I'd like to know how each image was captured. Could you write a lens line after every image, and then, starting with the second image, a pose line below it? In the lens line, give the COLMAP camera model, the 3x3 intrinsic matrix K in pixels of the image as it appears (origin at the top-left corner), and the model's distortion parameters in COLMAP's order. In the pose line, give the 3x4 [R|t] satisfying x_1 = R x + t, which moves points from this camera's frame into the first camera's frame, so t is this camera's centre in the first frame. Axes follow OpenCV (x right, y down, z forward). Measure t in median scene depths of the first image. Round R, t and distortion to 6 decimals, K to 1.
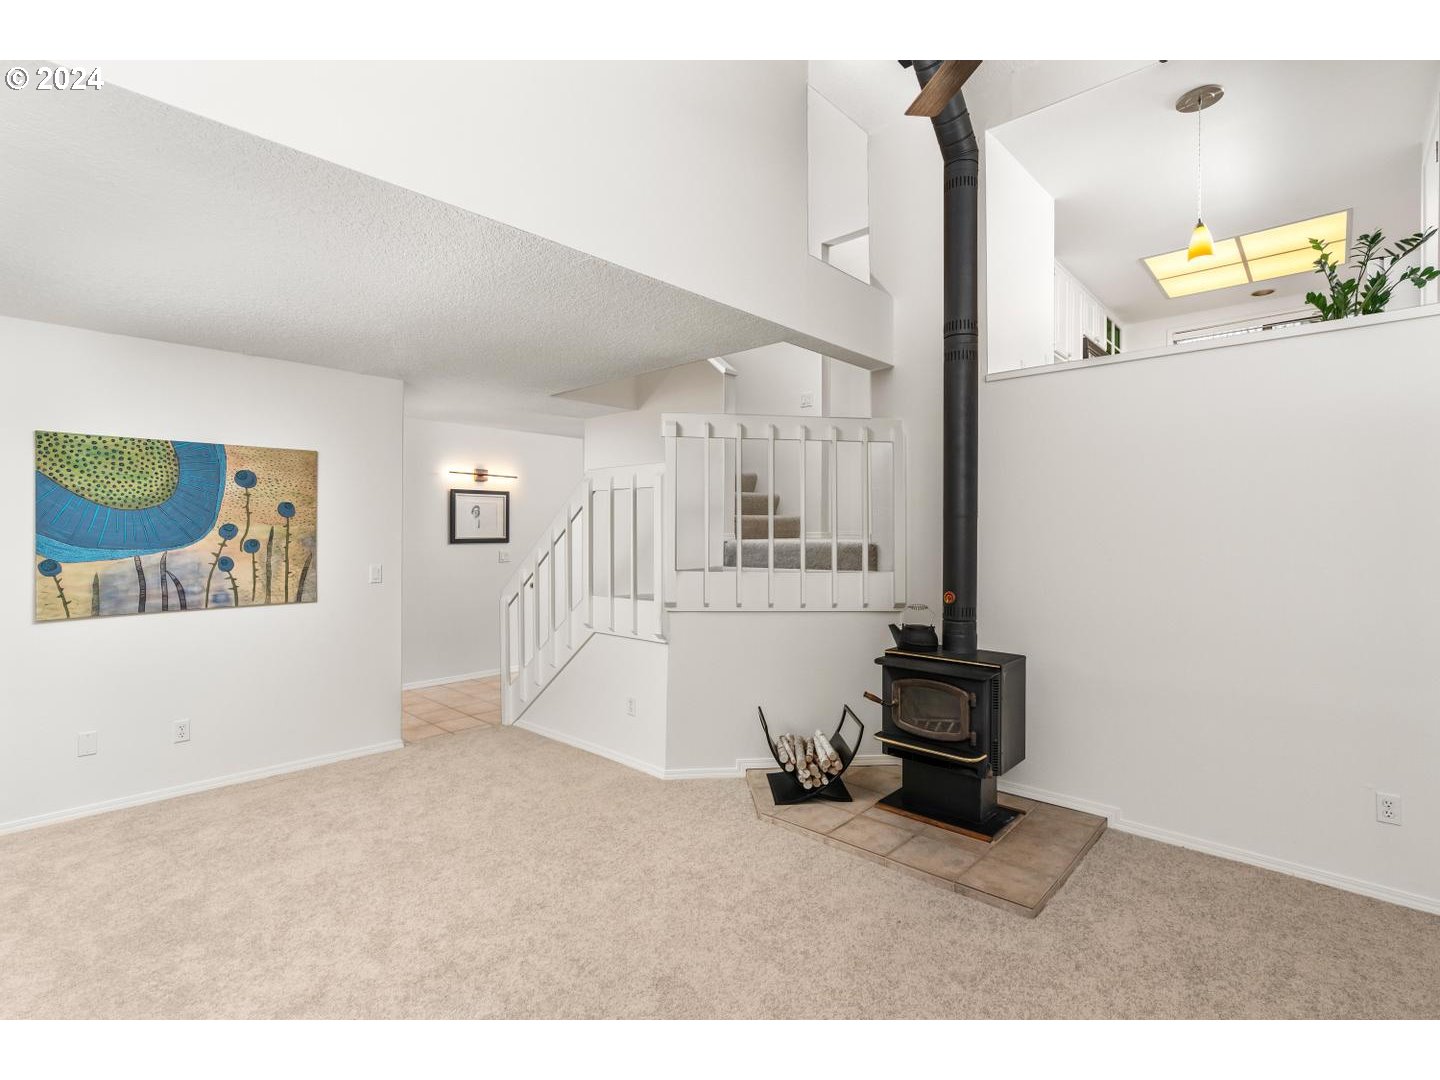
lens RADIAL K [[678.5, 0, 720.9], [0, 678.5, 530.9], [0, 0, 1]] dist [-0.003237, -0.000109]
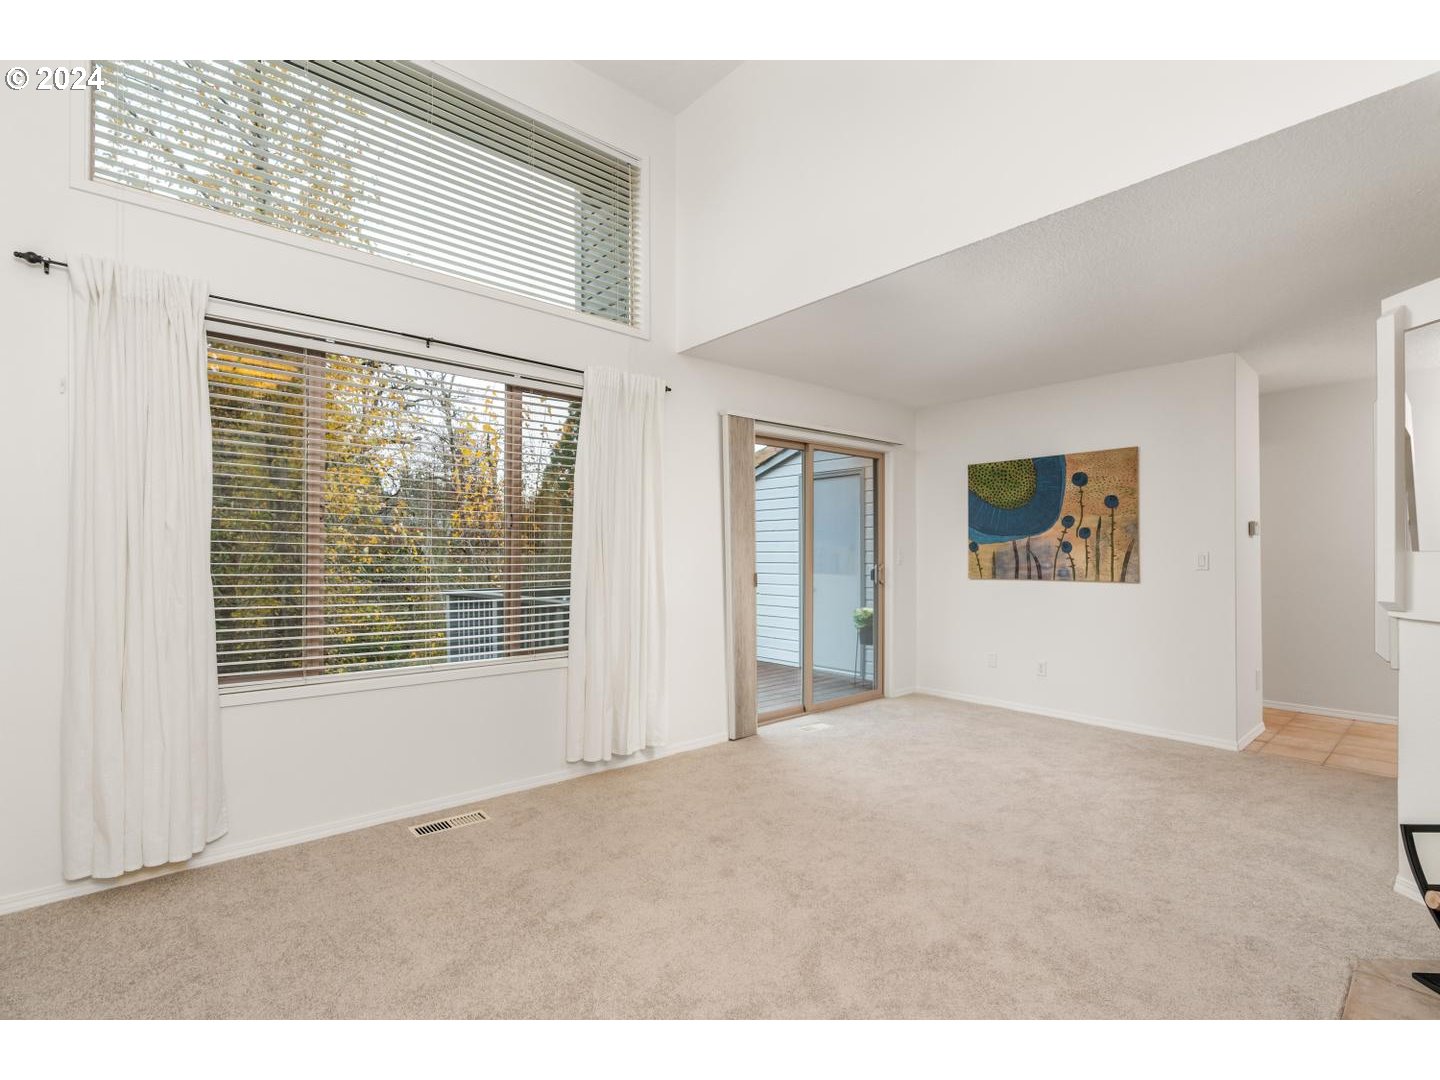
lens RADIAL K [[678.5, 0, 720.7], [0, 678.5, 548.3], [0, 0, 1]] dist [-0.003237, -0.000109]
pose [[-0.112867, -0.013452, -0.993519, 0.629445], [-0.003493, 0.999908, -0.013142, 0.070863], [0.993604, 0.001987, -0.112904, 0.491733]]
